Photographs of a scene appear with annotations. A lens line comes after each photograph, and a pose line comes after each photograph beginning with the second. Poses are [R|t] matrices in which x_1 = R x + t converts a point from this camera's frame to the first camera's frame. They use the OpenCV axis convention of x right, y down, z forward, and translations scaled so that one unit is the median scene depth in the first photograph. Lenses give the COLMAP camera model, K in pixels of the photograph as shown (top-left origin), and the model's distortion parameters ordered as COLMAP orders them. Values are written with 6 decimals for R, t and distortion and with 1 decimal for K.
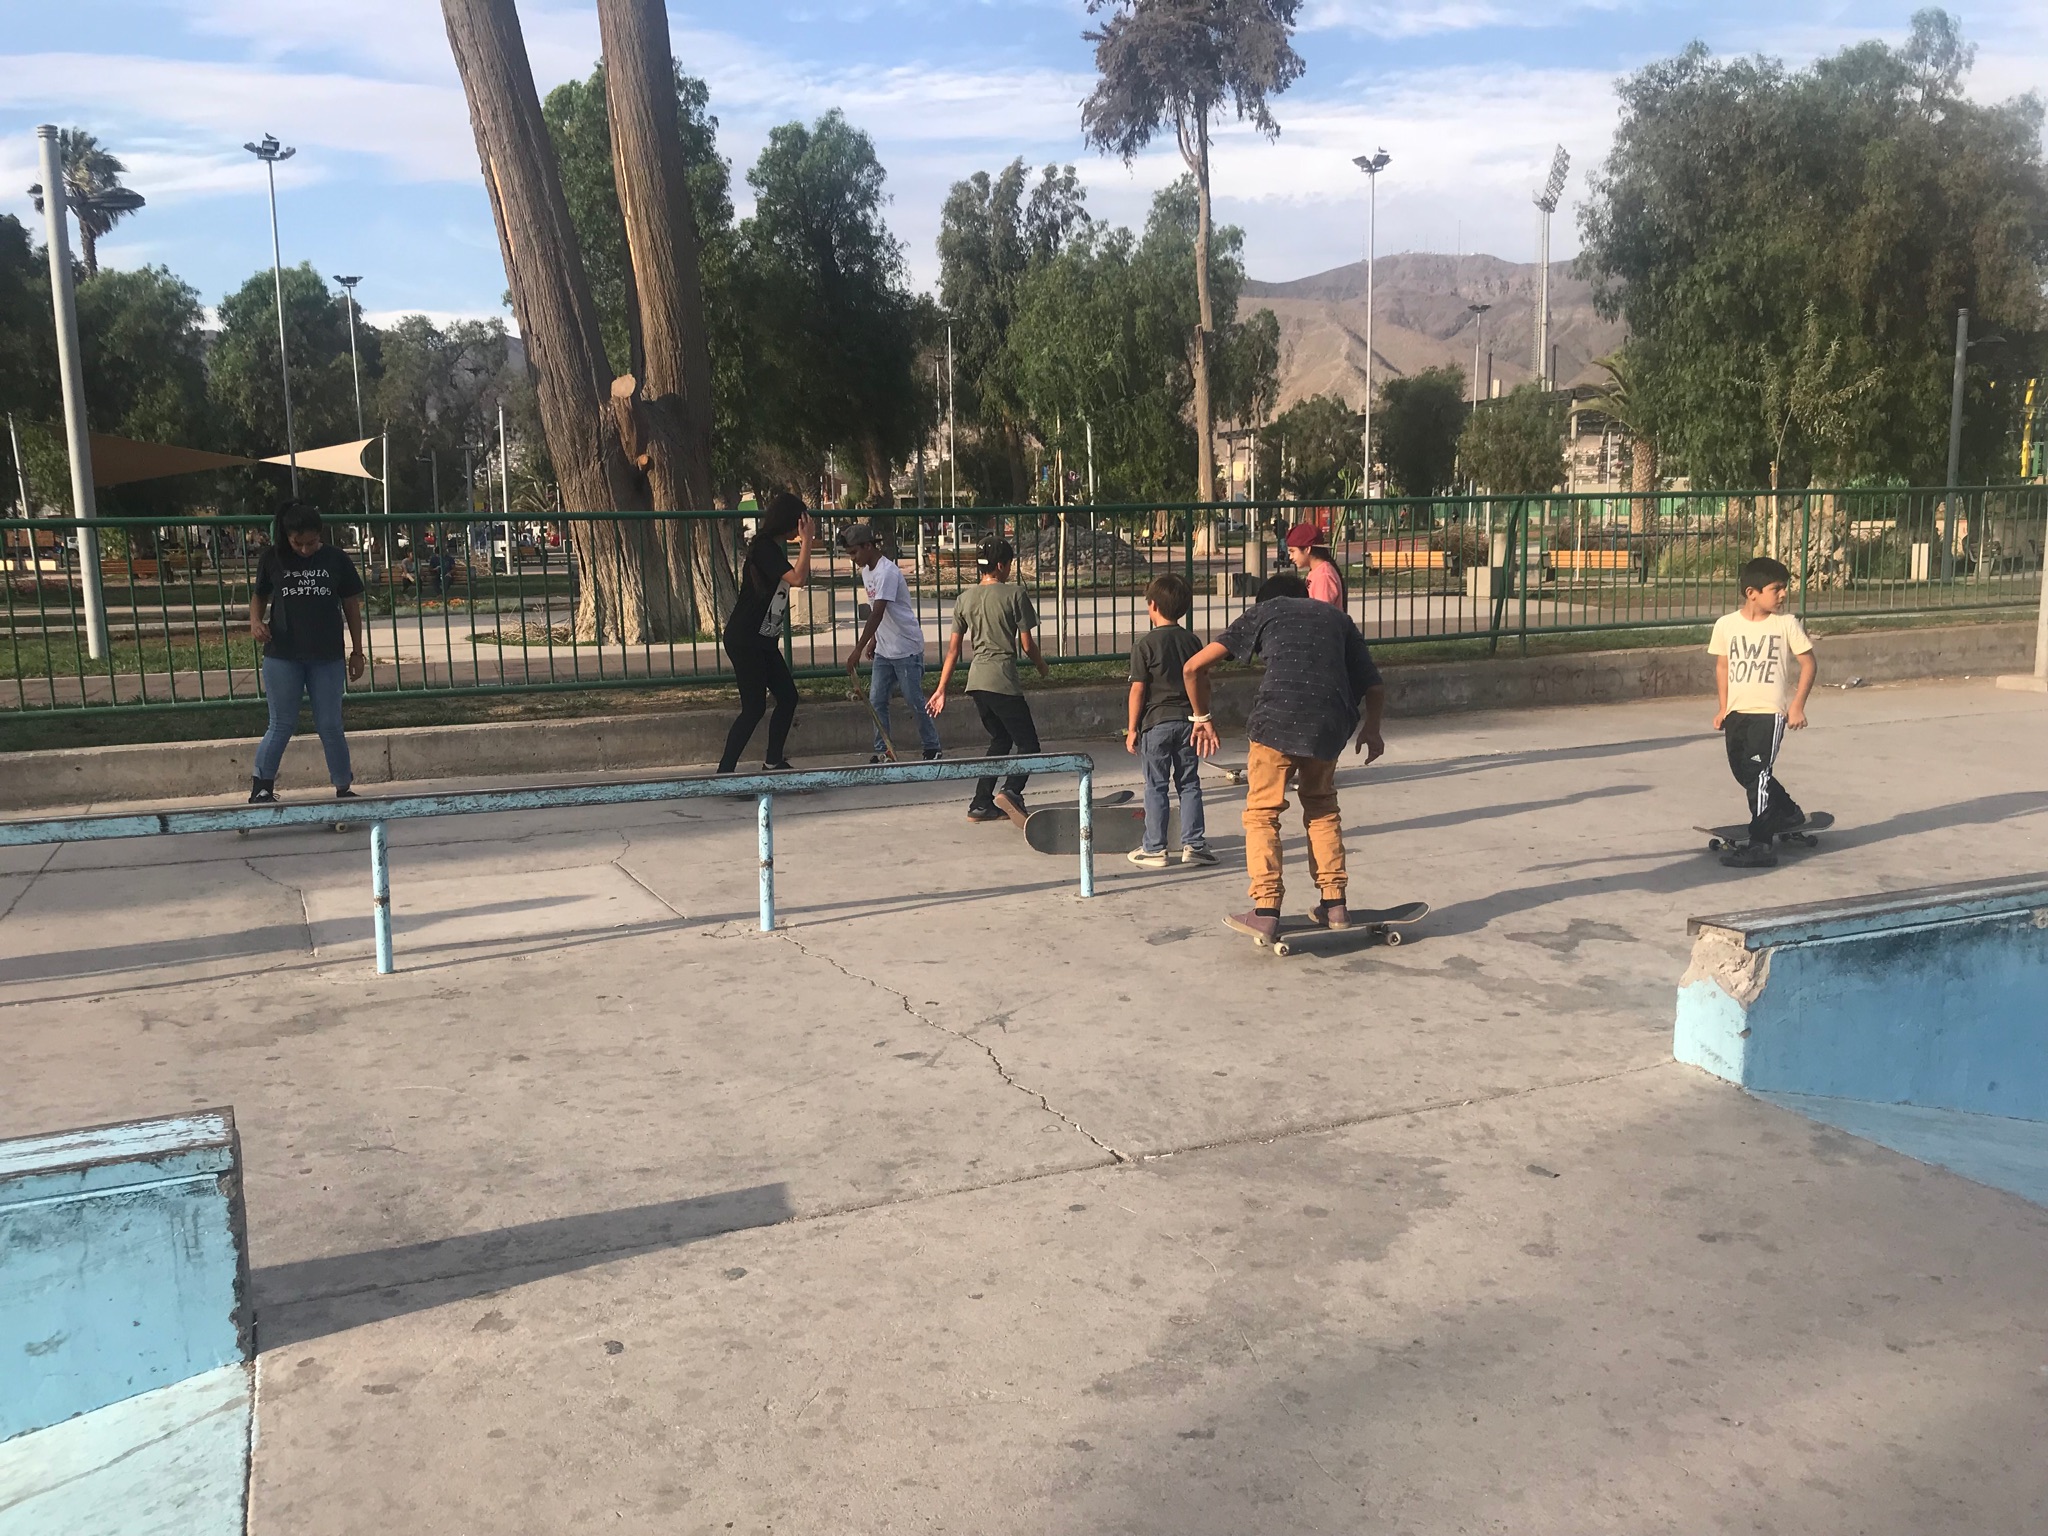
lens RADIAL K [[1680.3, 0, 996.4], [0, 1680.3, 769.0], [0, 0, 1]] dist [-0.002489, -0.004135]
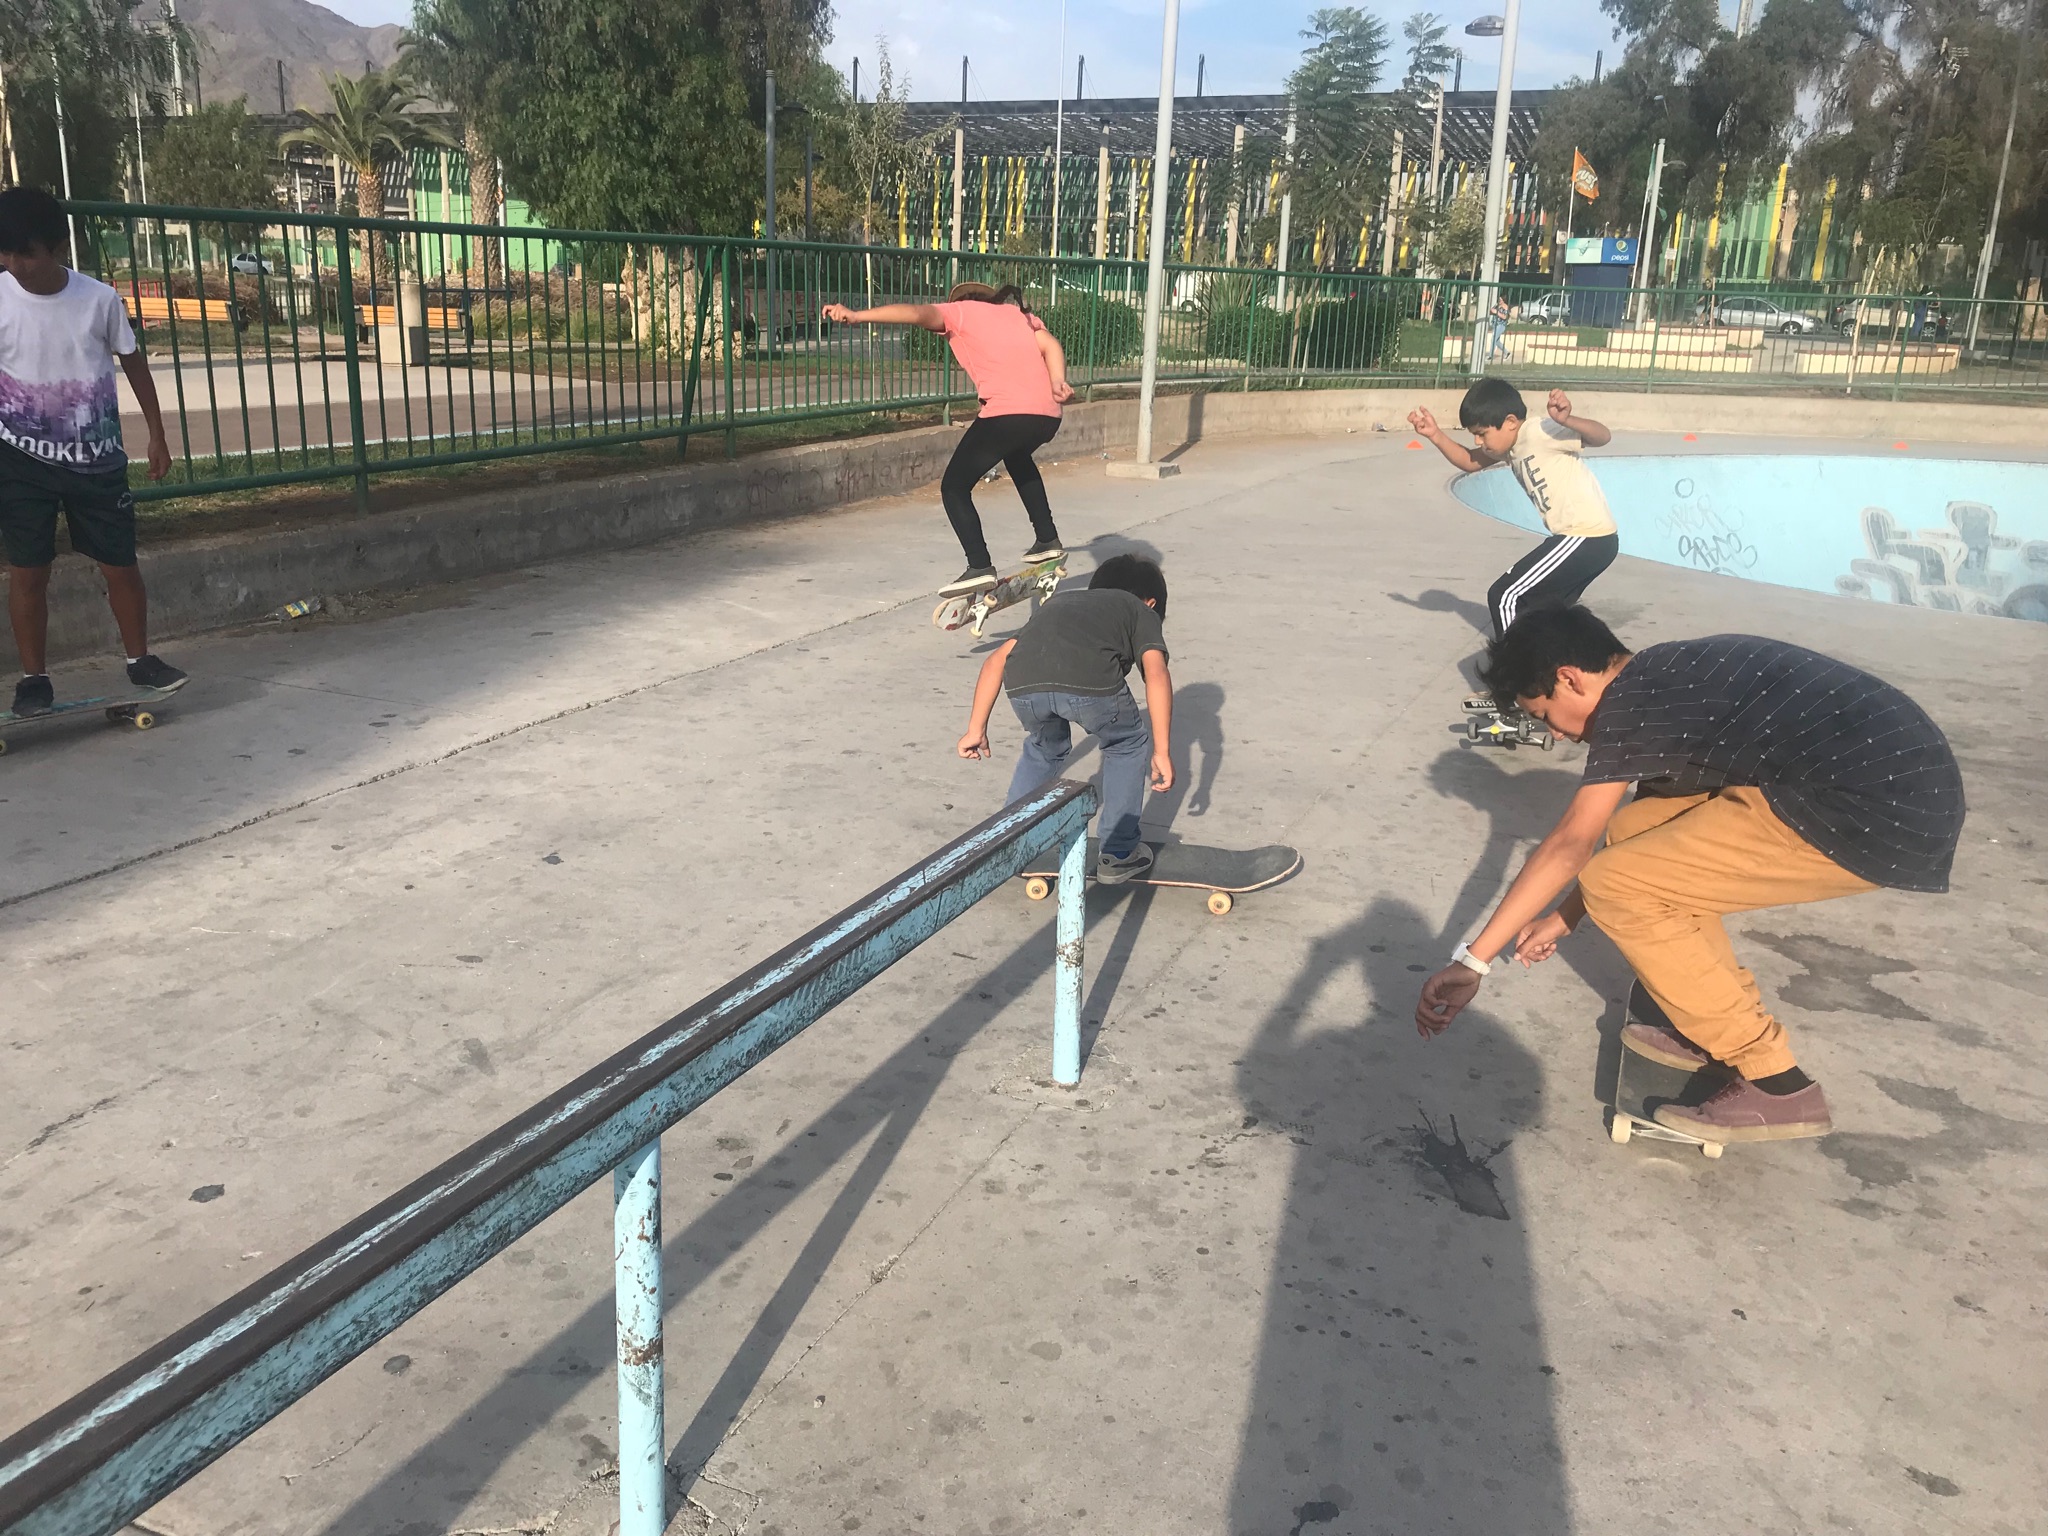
lens RADIAL K [[1680.4, 0, 1024.0], [0, 1680.4, 768.0], [0, 0, 1]] dist [0.044559, 0.000338]
pose [[0.727430, -0.149599, 0.669676, -0.129995], [0.057283, 0.985778, 0.157990, -0.042288], [-0.683787, -0.076566, 0.725654, 0.347054]]
